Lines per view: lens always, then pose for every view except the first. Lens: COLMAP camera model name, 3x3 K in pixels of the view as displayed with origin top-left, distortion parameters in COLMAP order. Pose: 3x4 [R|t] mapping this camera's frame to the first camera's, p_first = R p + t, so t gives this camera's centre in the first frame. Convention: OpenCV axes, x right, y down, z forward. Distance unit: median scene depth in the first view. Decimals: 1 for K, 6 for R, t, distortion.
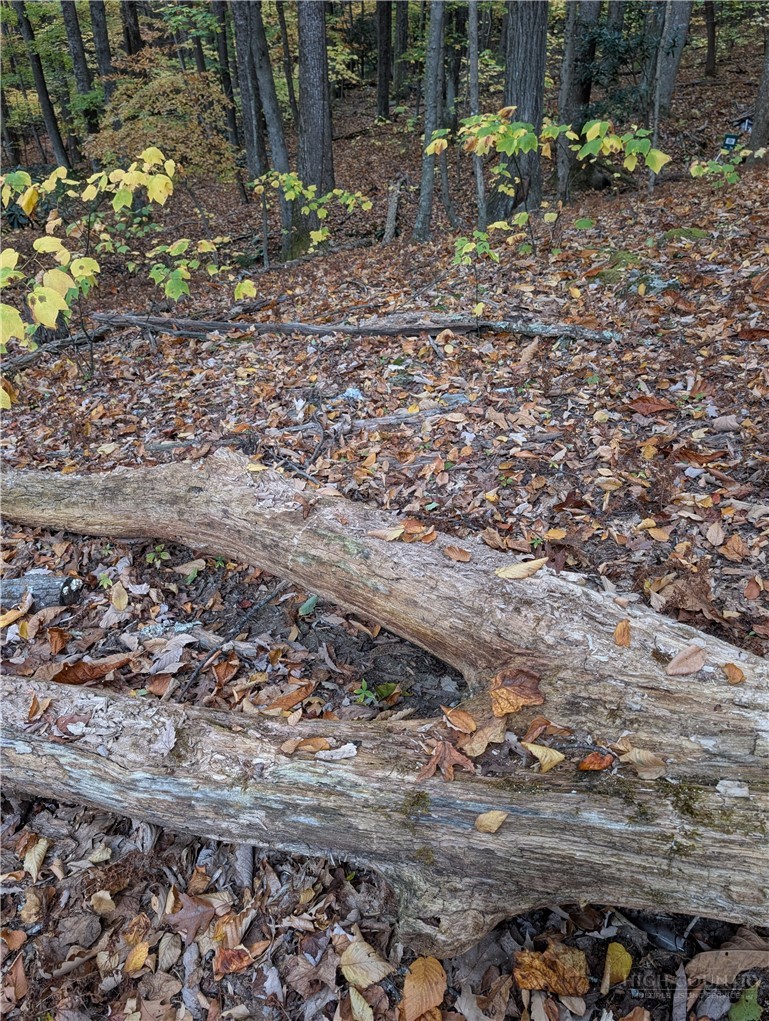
lens RADIAL K [[727.9, 0, 384.6], [0, 727.9, 510.7], [0, 0, 1]] dist [0.026532, -0.020906]
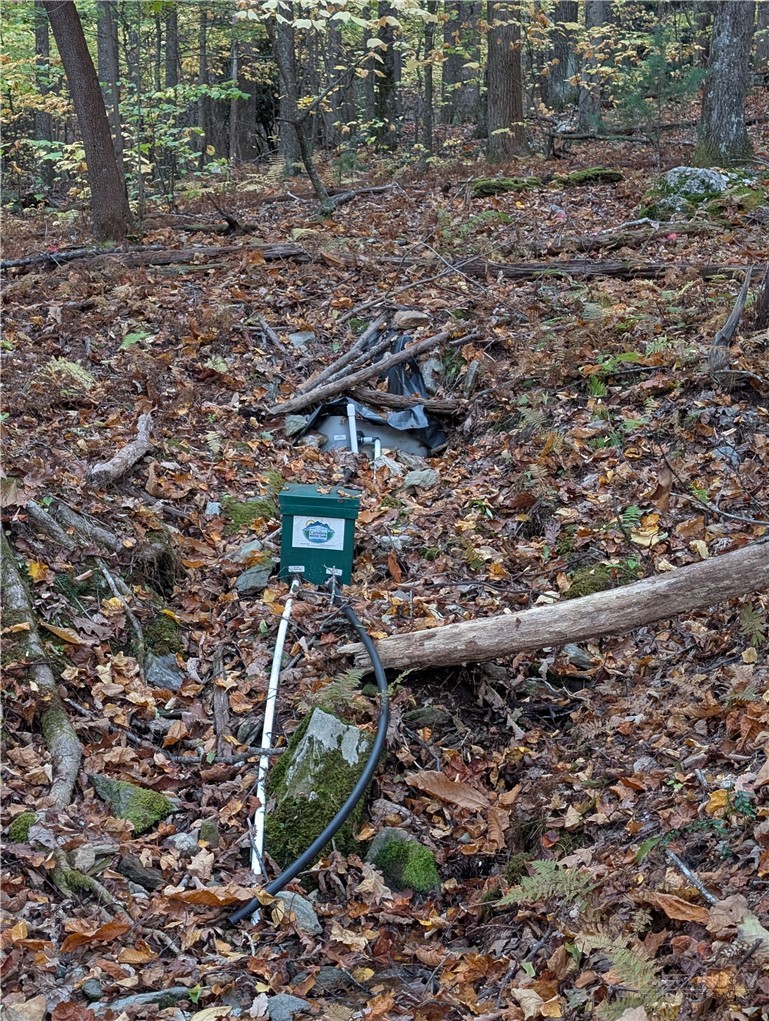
lens RADIAL K [[1461.0, 0, 384.5], [0, 1461.0, 510.1], [0, 0, 1]] dist [-0.005027, 0.000000]
pose [[0.865683, -0.075958, 0.494796, 0.317294], [0.267852, 0.905310, -0.329650, -0.384306], [-0.422904, 0.417905, 0.804057, 0.711497]]
